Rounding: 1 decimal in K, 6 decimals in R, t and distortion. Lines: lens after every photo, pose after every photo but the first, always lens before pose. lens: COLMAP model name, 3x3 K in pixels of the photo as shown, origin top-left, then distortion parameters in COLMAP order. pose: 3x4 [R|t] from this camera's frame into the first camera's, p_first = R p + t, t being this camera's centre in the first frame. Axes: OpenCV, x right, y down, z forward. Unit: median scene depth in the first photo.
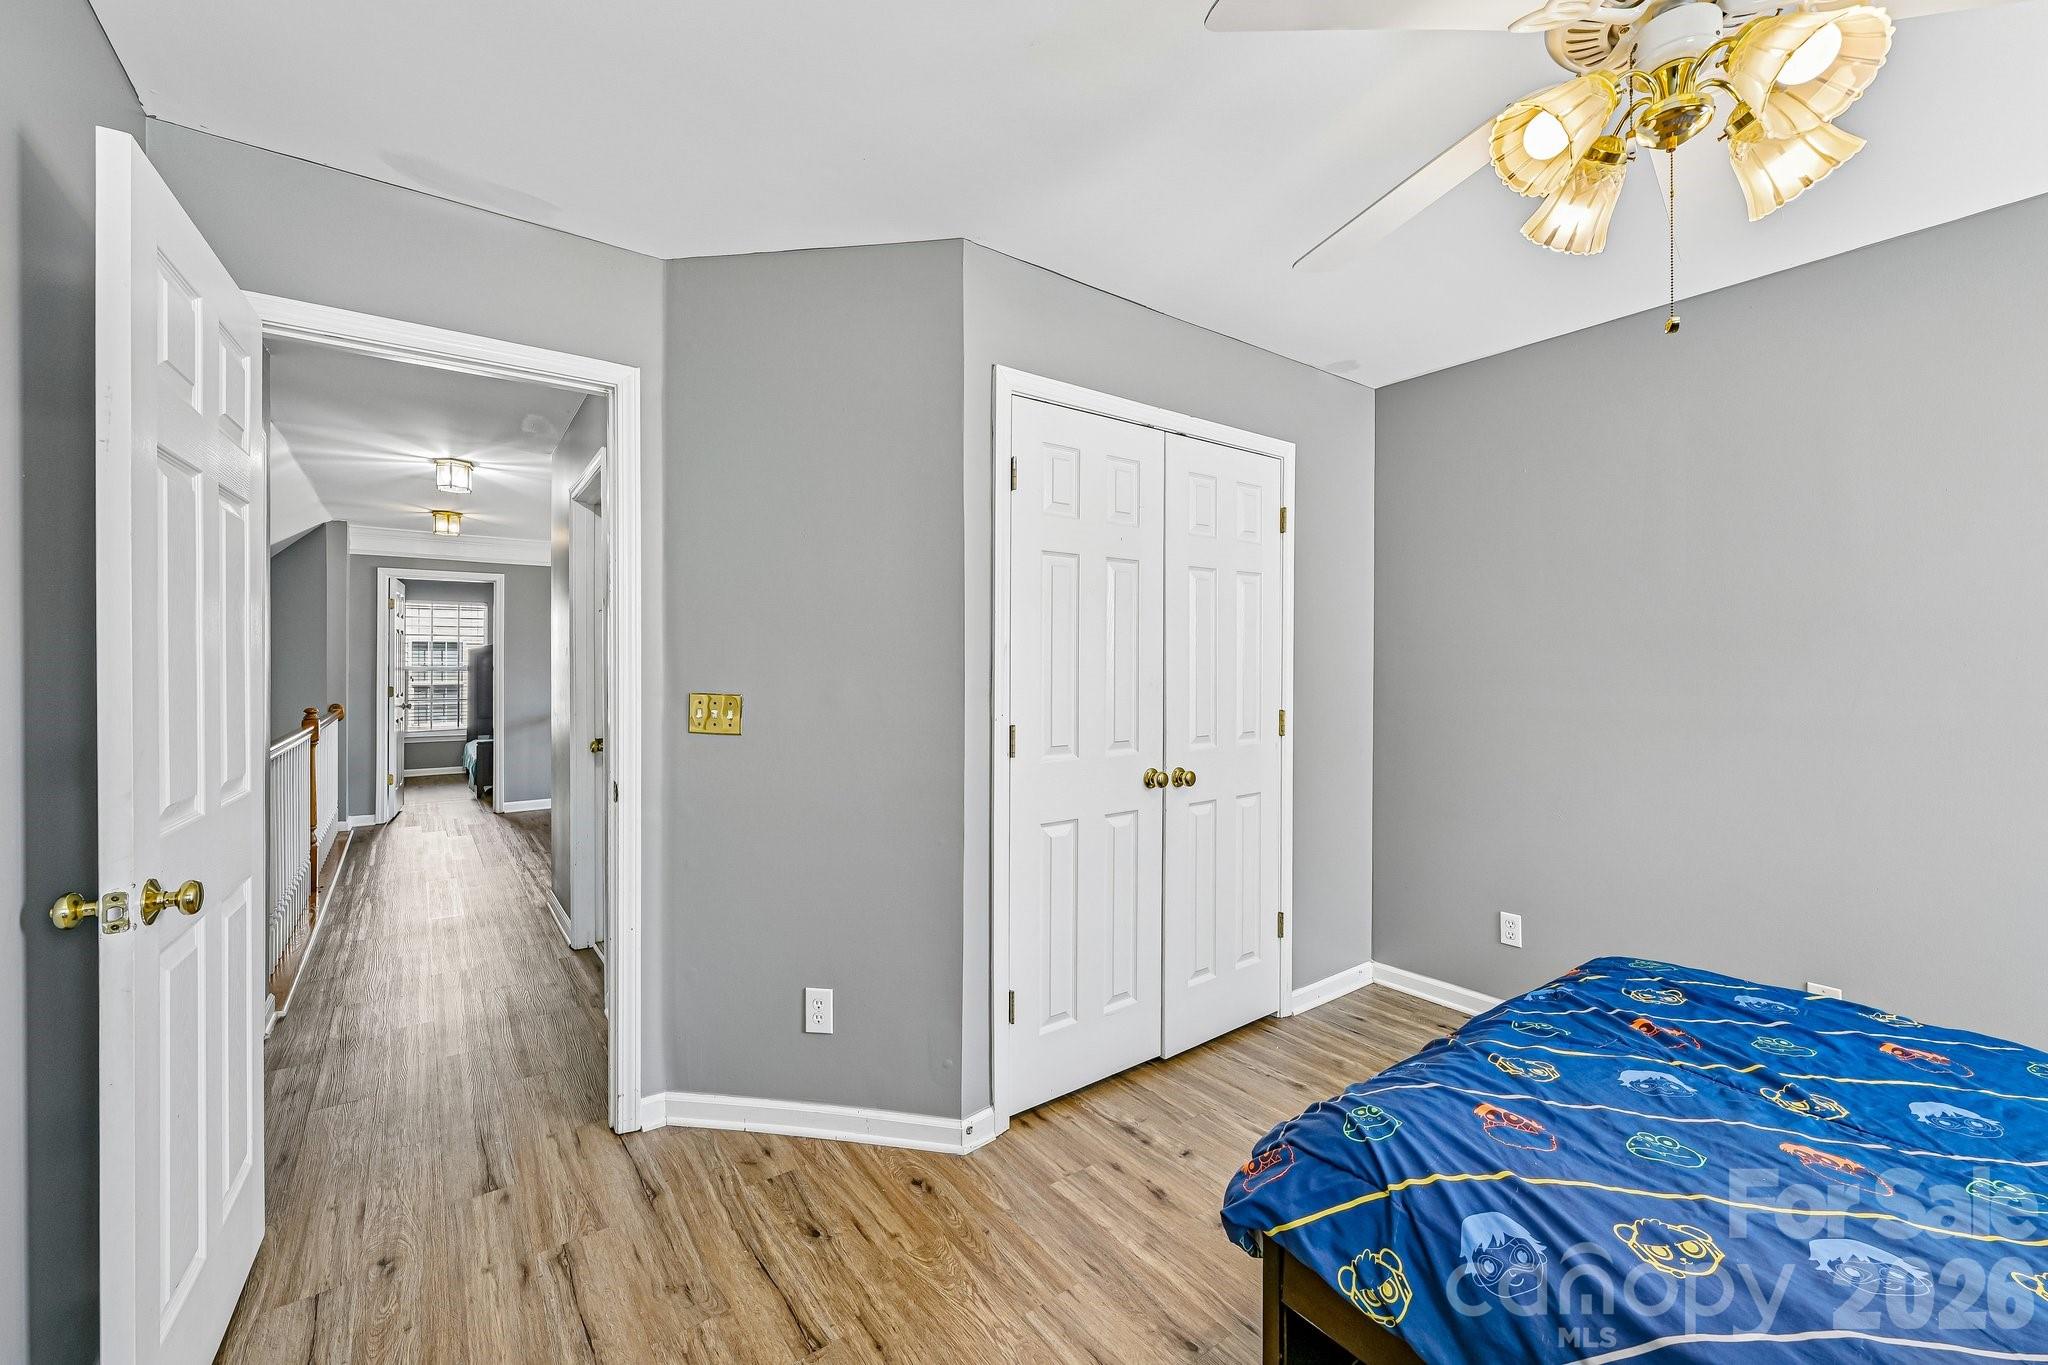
lens RADIAL K [[821.4, 0, 997.0], [0, 821.4, 673.9], [0, 0, 1]] dist [0.000535, 0.000109]
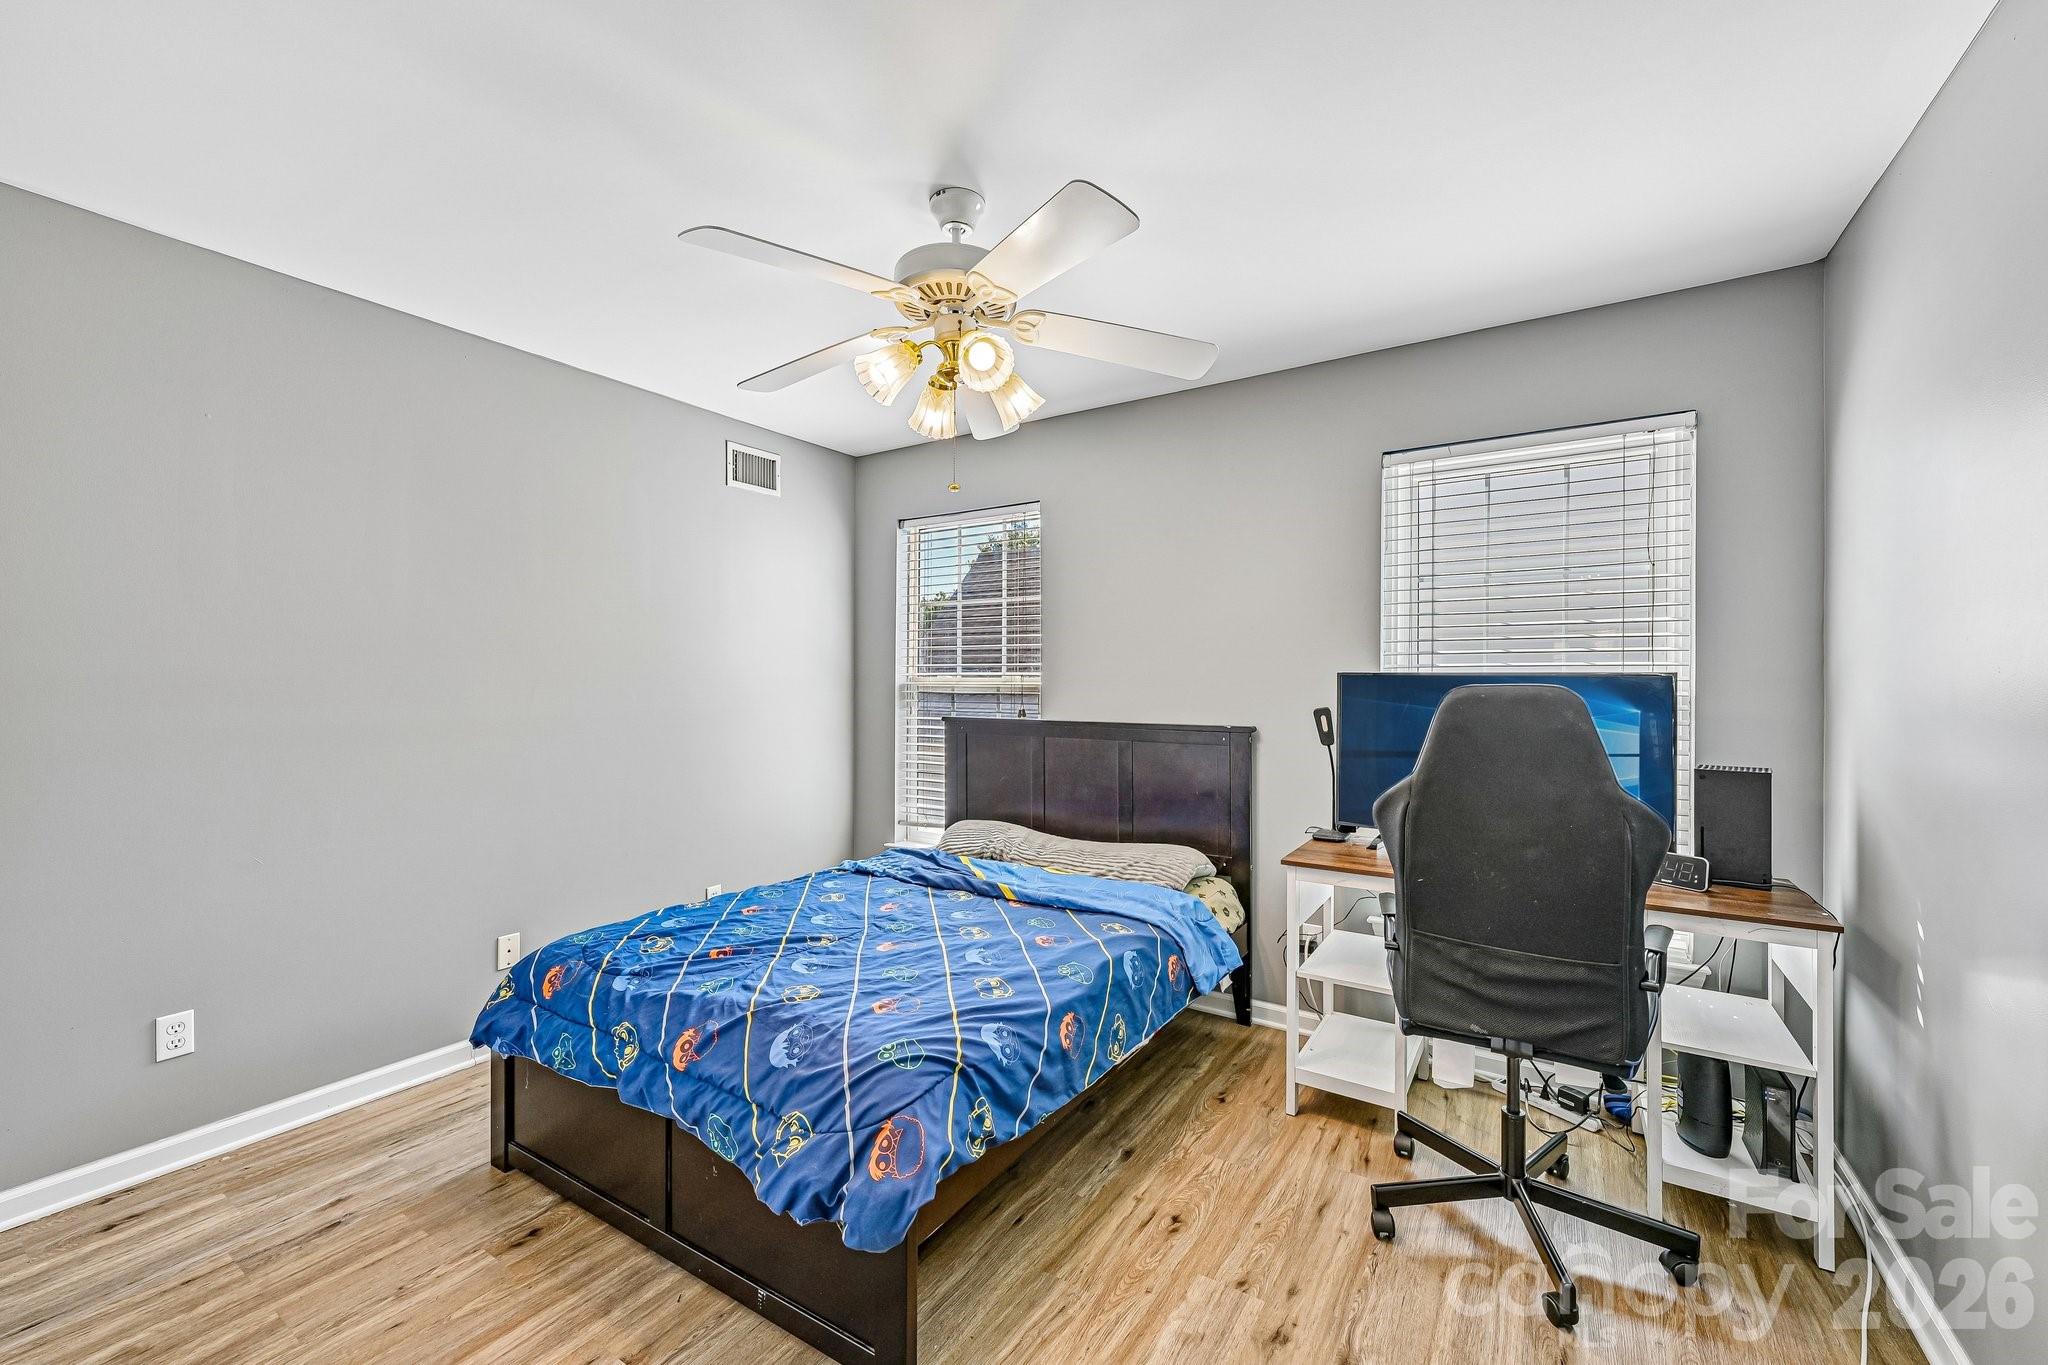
lens RADIAL K [[821.4, 0, 997.0], [0, 821.4, 673.9], [0, 0, 1]] dist [0.000535, 0.000109]
pose [[-0.358851, 0.008548, 0.933356, -0.697167], [0.004895, 0.999962, -0.007276, -0.009724], [-0.933382, 0.001958, -0.358879, 1.215852]]
